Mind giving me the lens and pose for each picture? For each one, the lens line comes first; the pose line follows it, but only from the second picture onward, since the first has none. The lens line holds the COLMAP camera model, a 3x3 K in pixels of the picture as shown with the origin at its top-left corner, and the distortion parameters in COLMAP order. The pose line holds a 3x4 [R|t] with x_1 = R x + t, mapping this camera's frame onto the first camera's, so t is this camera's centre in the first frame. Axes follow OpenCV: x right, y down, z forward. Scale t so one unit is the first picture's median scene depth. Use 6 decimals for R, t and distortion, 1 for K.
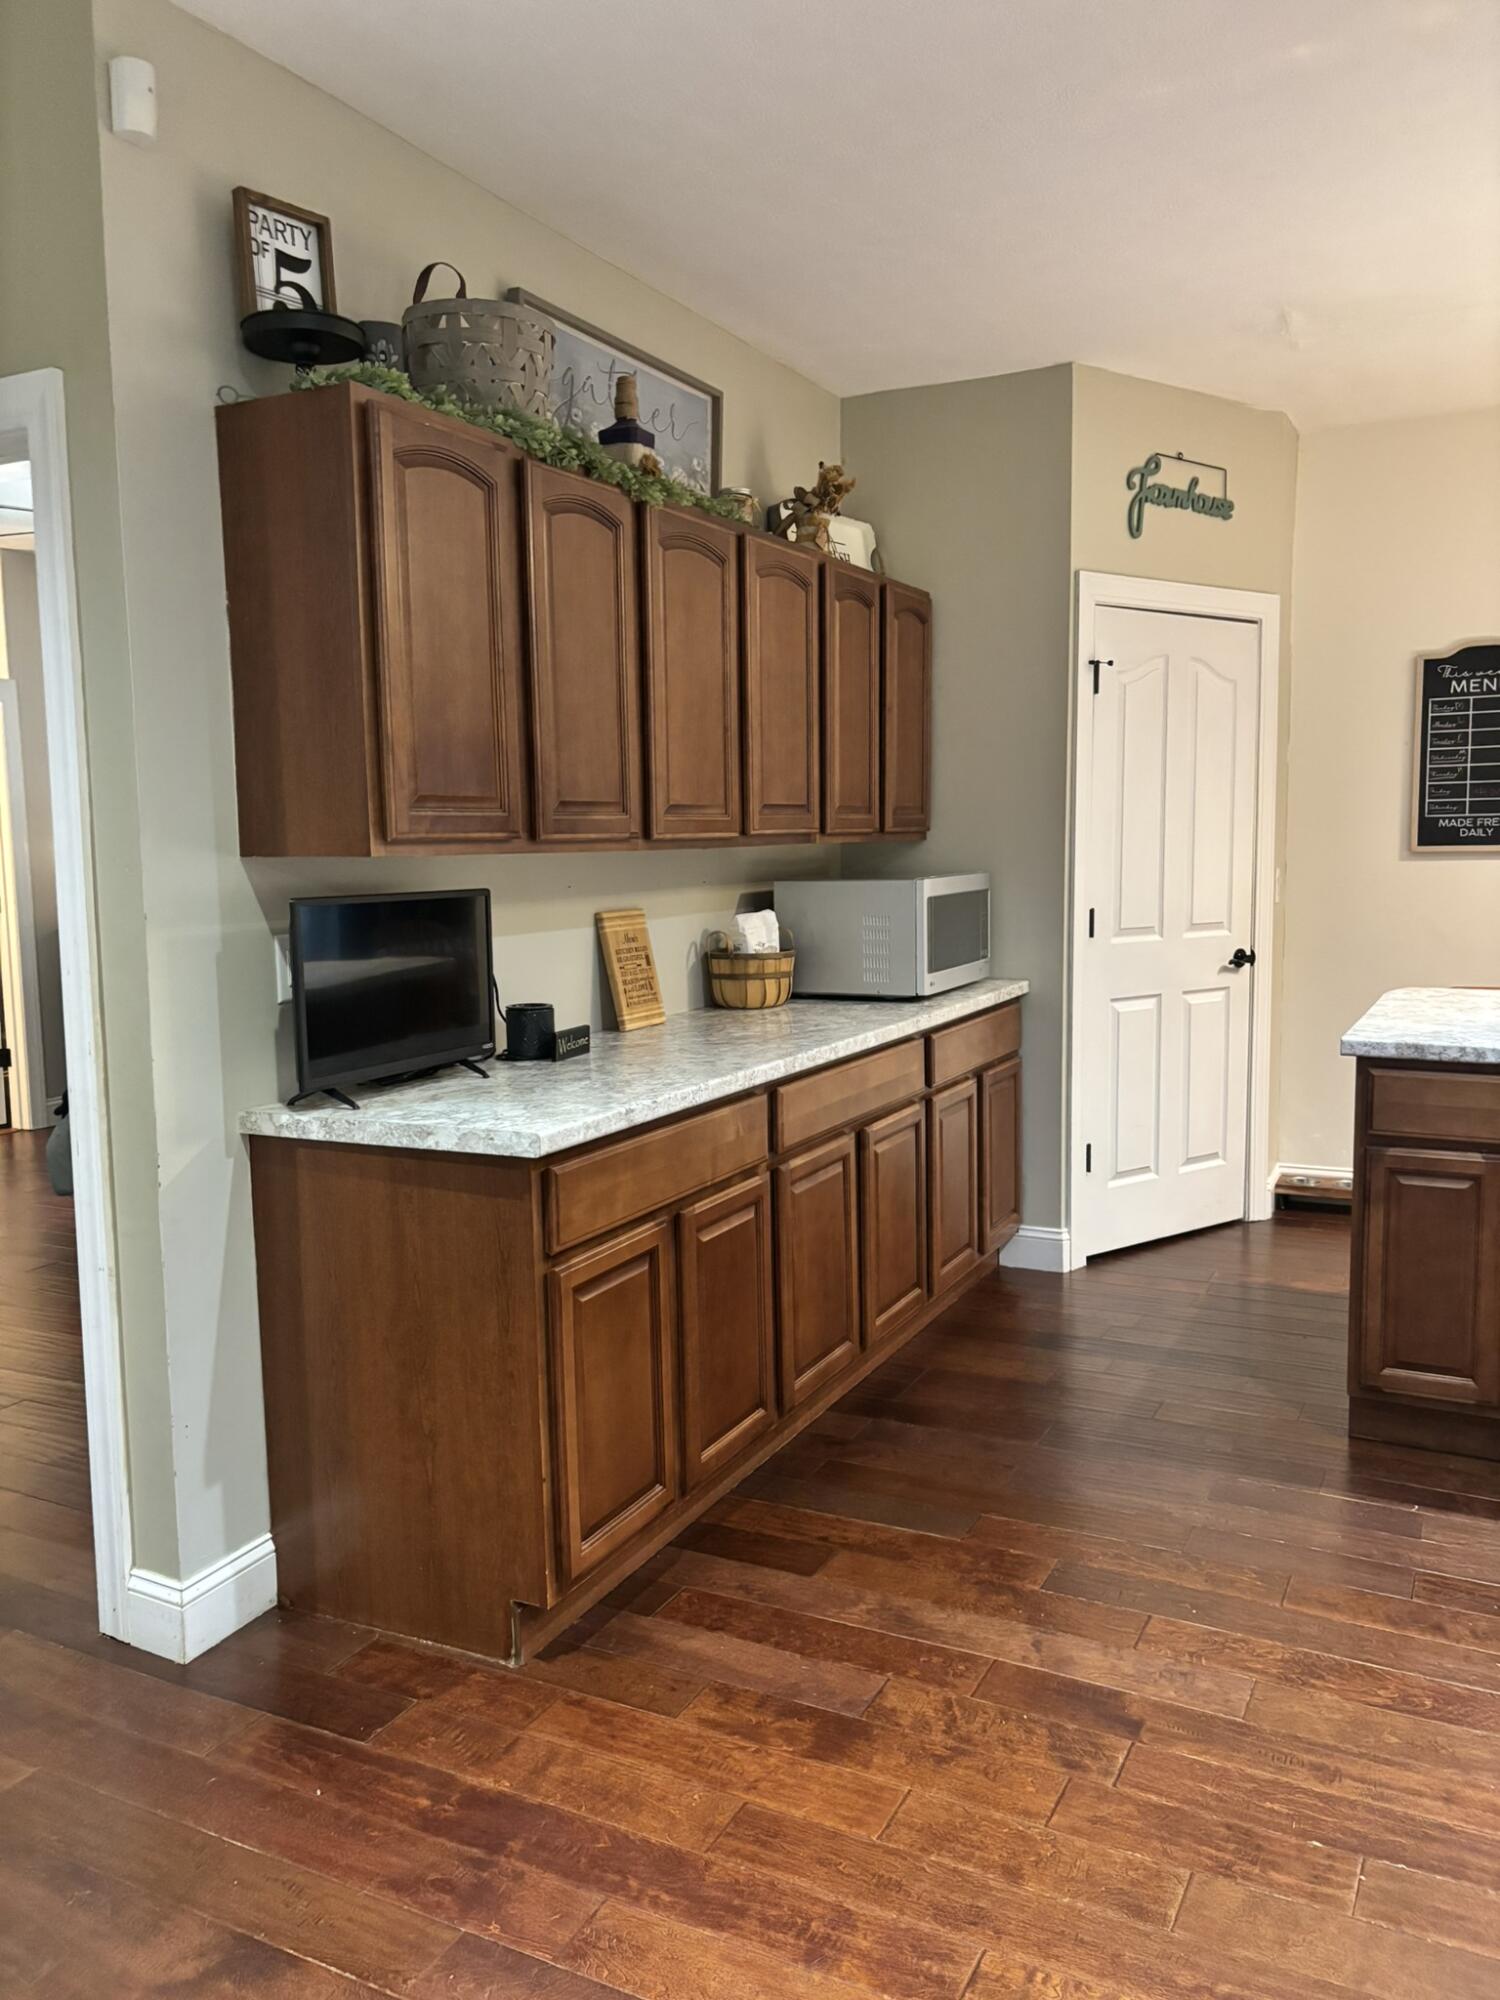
lens RADIAL K [[1505.2, 0, 766.8], [0, 1505.2, 1012.7], [0, 0, 1]] dist [0.033787, -0.038229]
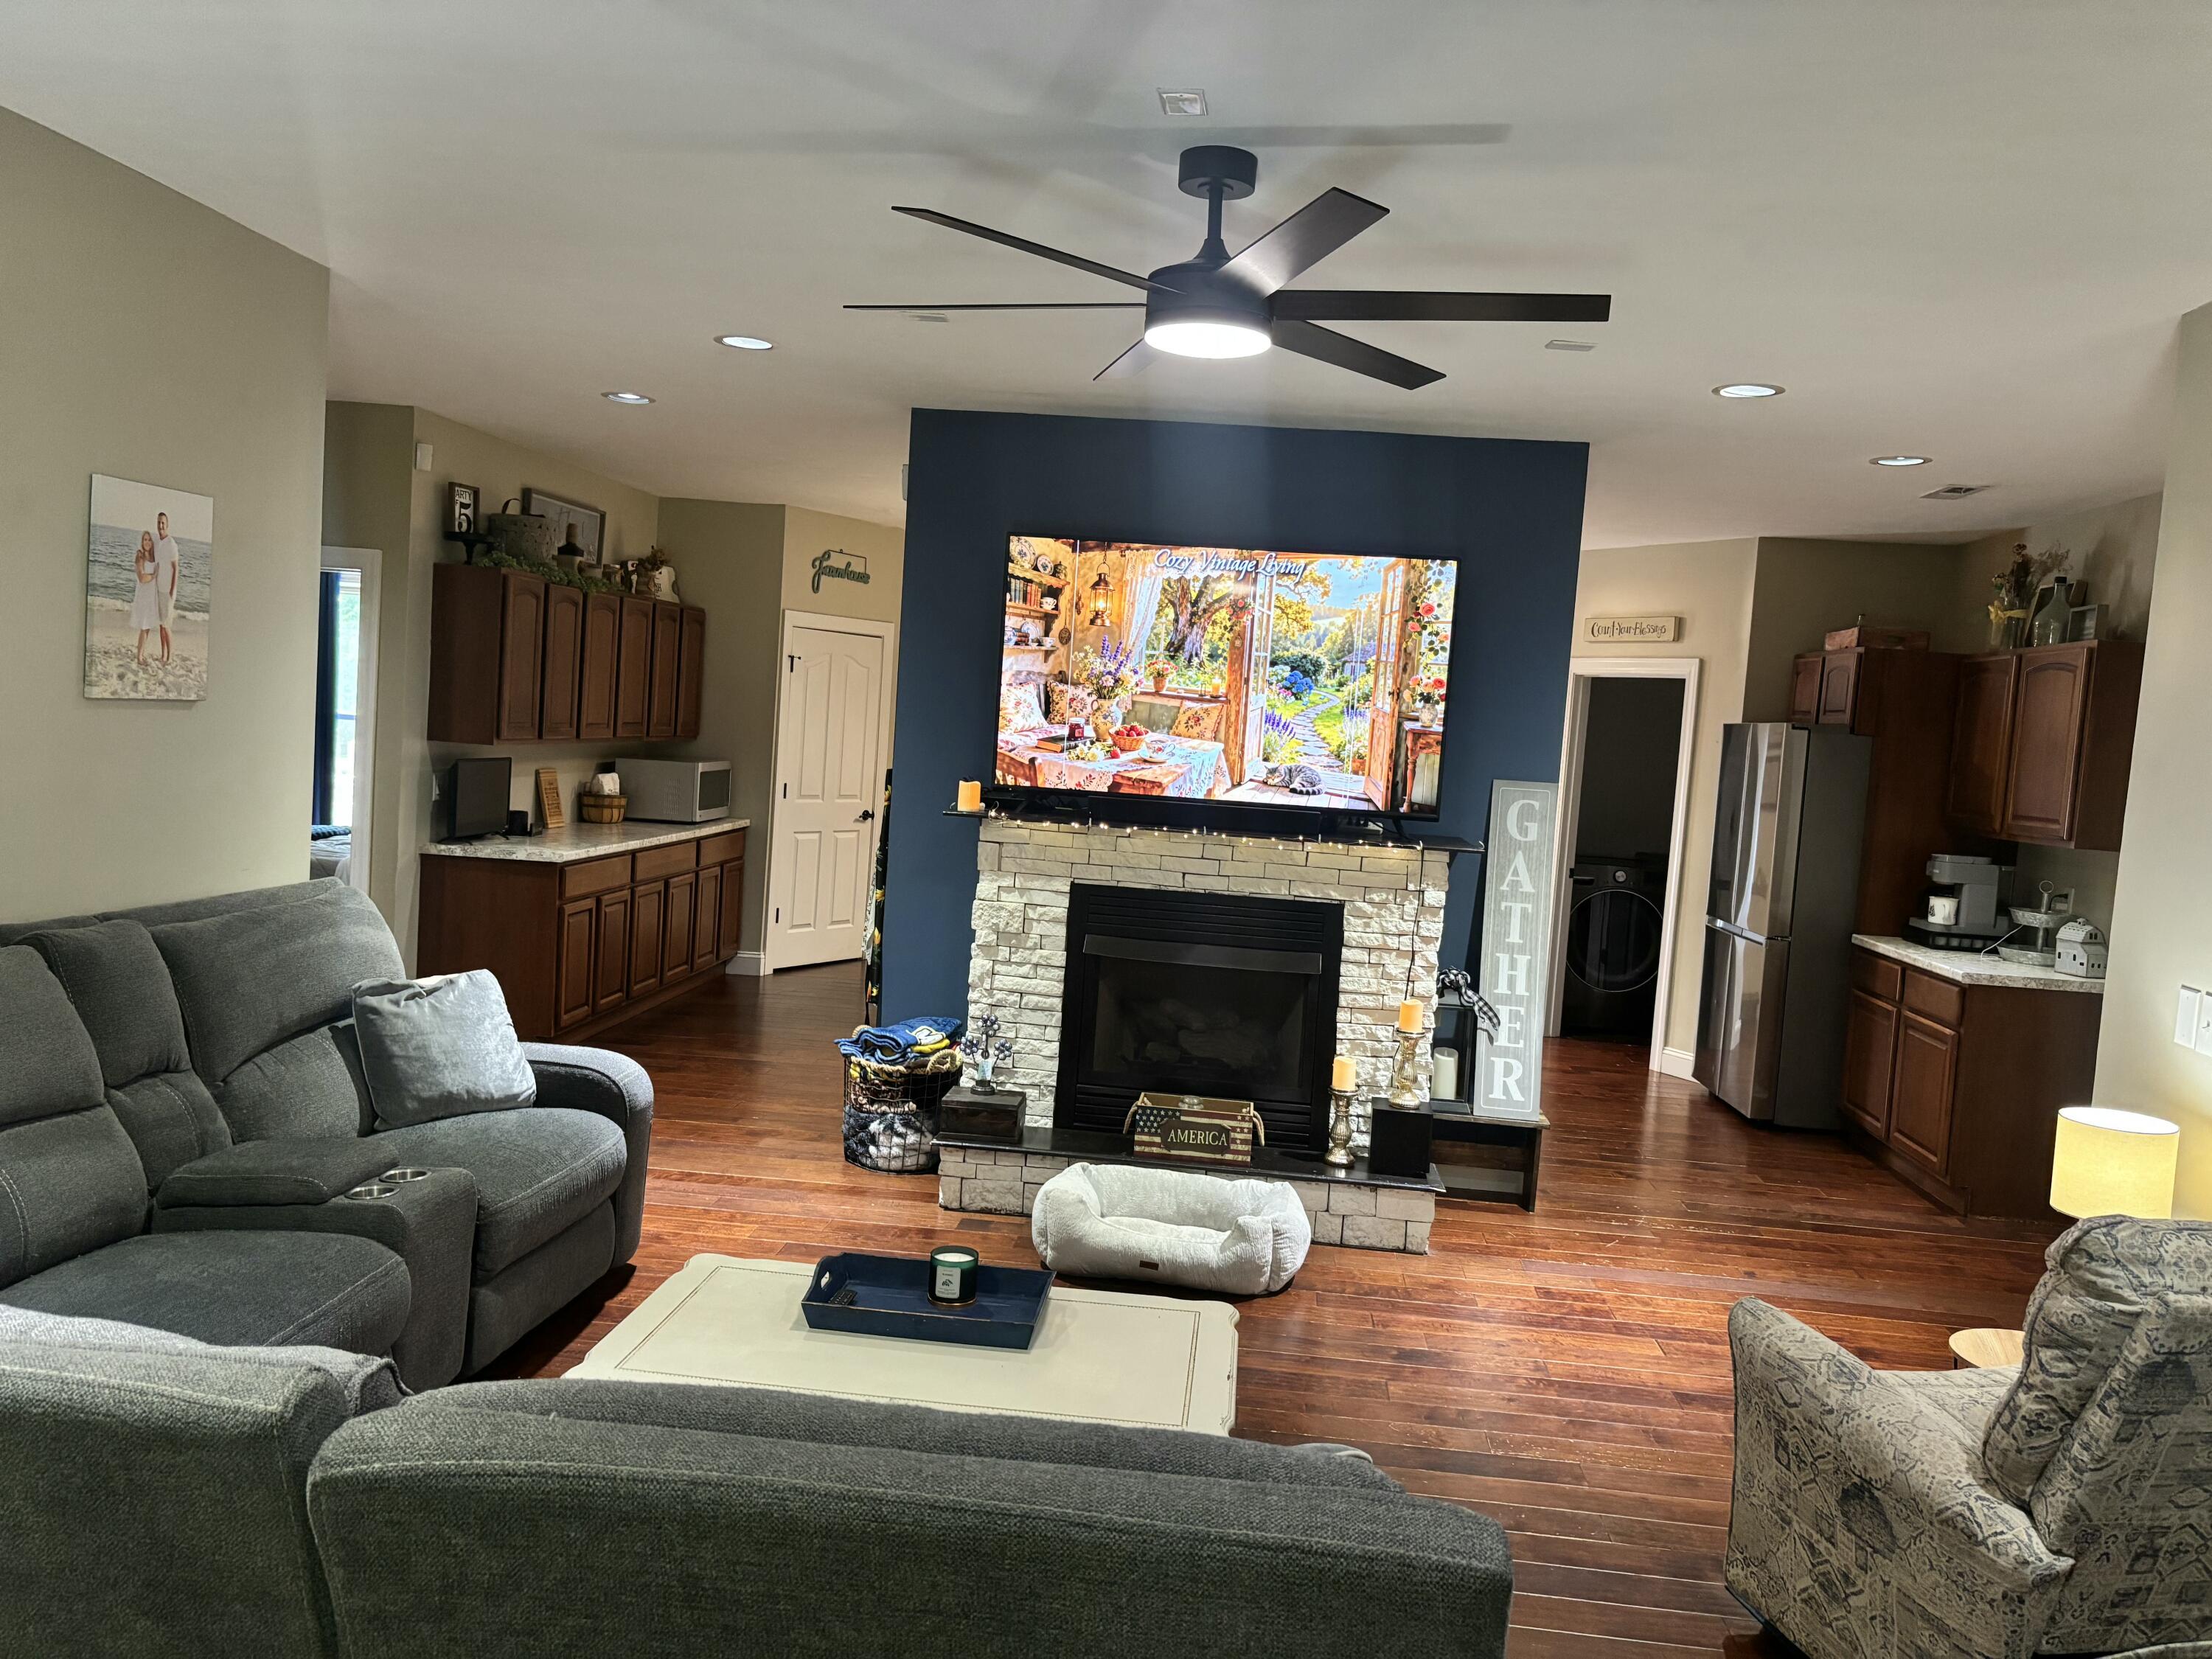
lens RADIAL K [[1664.7, 0, 1122.7], [0, 1664.7, 838.2], [0, 0, 1]] dist [0.033787, -0.038229]
pose [[0.923077, 0.049738, 0.381387, -0.194958], [-0.036249, 0.998440, -0.042476, 0.076232], [-0.382904, 0.025384, 0.923439, -1.133149]]
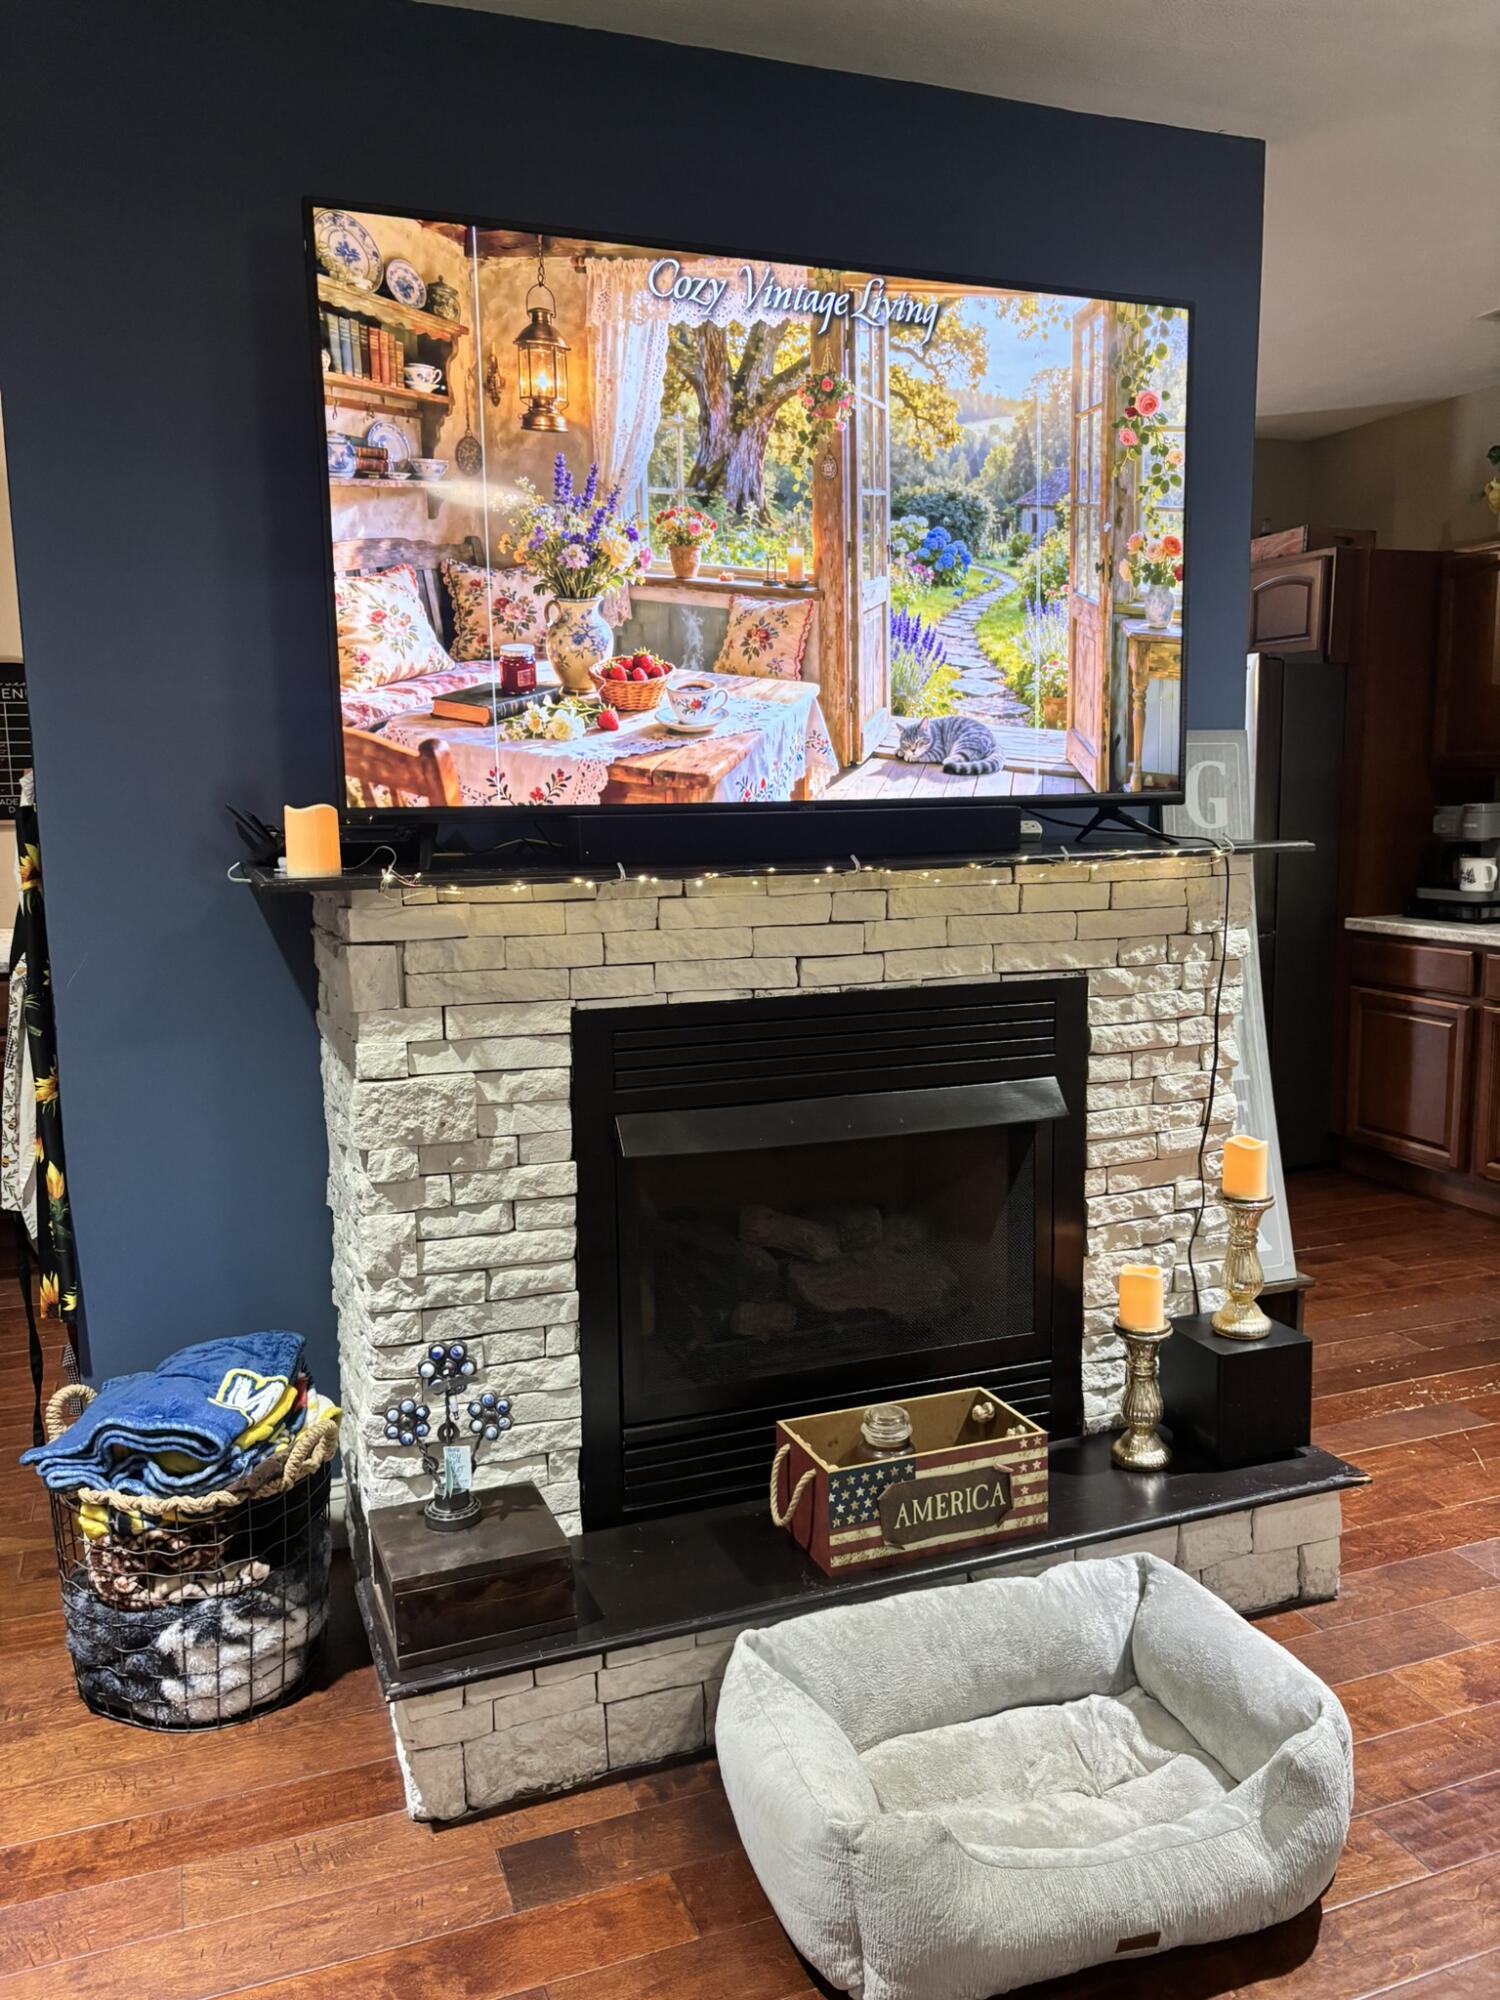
lens RADIAL K [[1505.2, 0, 746.4], [0, 1505.2, 1004.7], [0, 0, 1]] dist [0.033787, -0.038229]
pose [[0.668723, -0.104900, 0.736075, -0.132685], [0.091064, 0.994099, 0.058940, 0.049775], [-0.737914, 0.027615, 0.674330, -0.674174]]
